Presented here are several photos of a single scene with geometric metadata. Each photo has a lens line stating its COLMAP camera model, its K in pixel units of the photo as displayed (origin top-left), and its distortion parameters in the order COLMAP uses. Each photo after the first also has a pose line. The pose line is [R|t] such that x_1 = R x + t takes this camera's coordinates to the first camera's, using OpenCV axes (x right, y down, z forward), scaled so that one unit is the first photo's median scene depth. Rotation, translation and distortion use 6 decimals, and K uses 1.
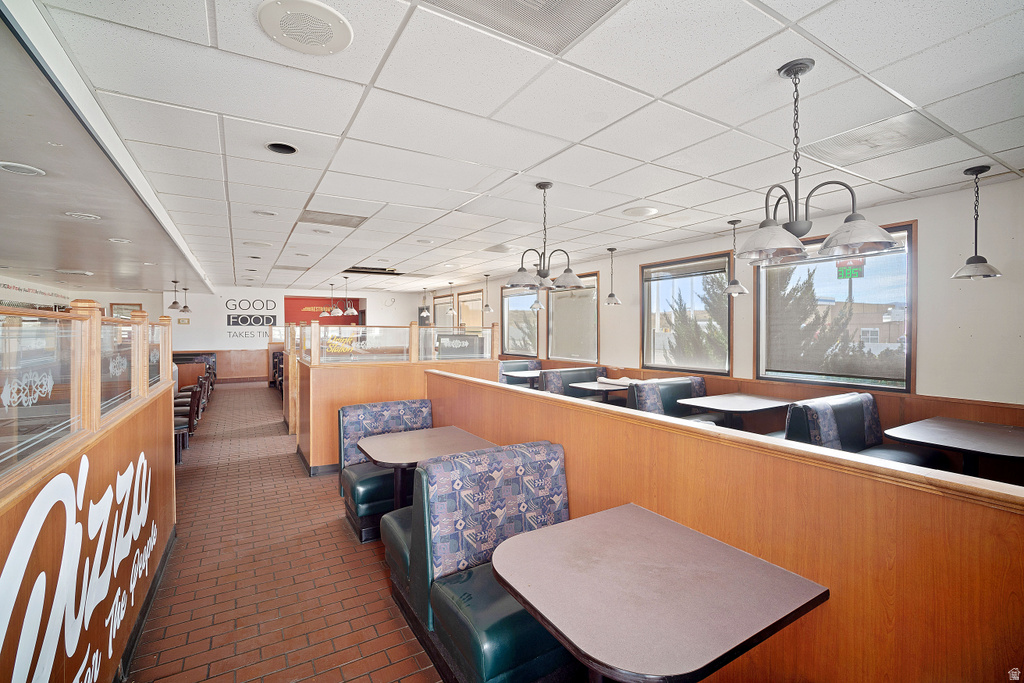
lens RADIAL K [[451.1, 0, 494.9], [0, 451.1, 337.9], [0, 0, 1]] dist [-0.024550, 0.000100]
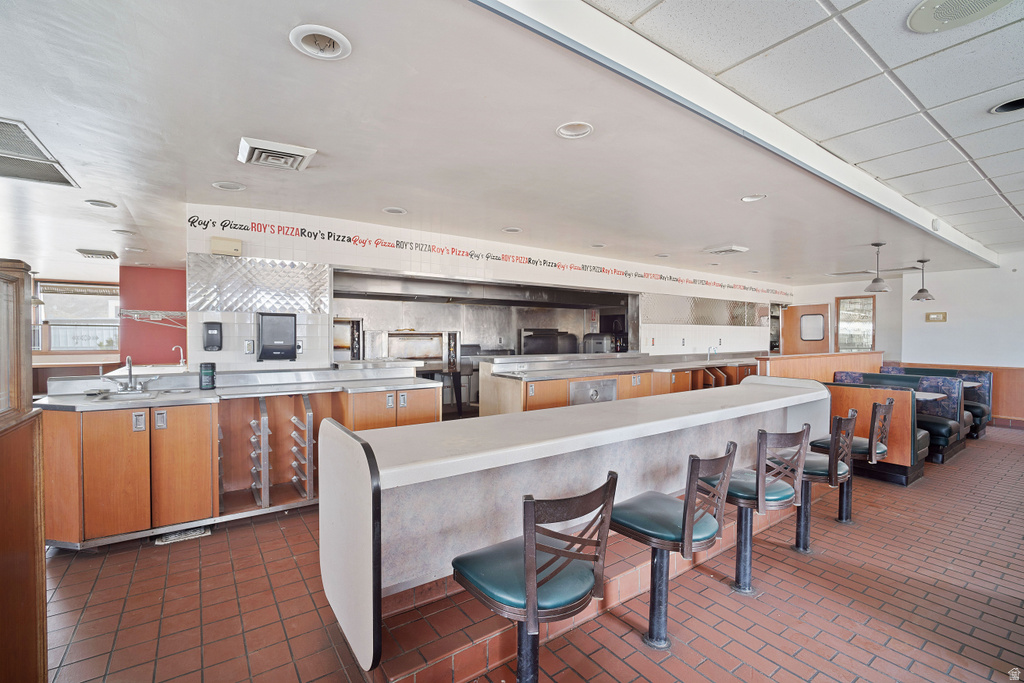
lens RADIAL K [[451.1, 0, 507.6], [0, 451.1, 342.7], [0, 0, 1]] dist [-0.024550, 0.000100]
pose [[0.084939, 0.018408, -0.996216, -0.135295], [-0.026301, 0.999522, 0.016226, 0.004381], [0.996039, 0.024824, 0.085382, 0.355889]]
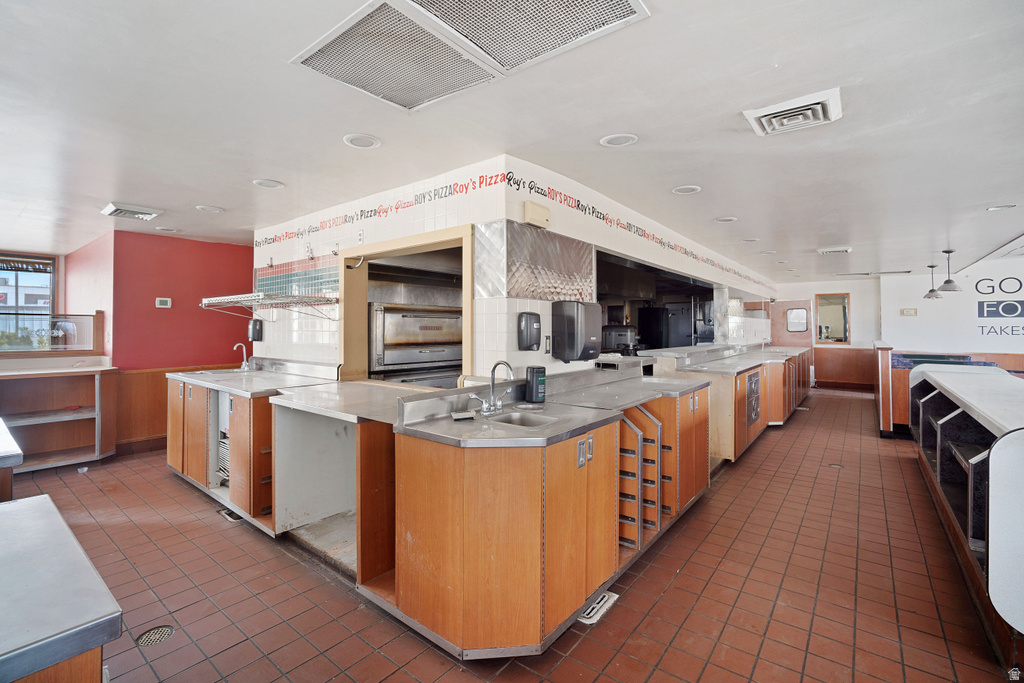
lens RADIAL K [[451.1, 0, 498.4], [0, 451.1, 325.7], [0, 0, 1]] dist [-0.024550, 0.000100]
pose [[0.355471, -0.001921, -0.934685, -0.245412], [-0.023322, 0.999668, -0.010924, 0.010461], [0.934396, 0.025682, 0.355308, 0.076243]]
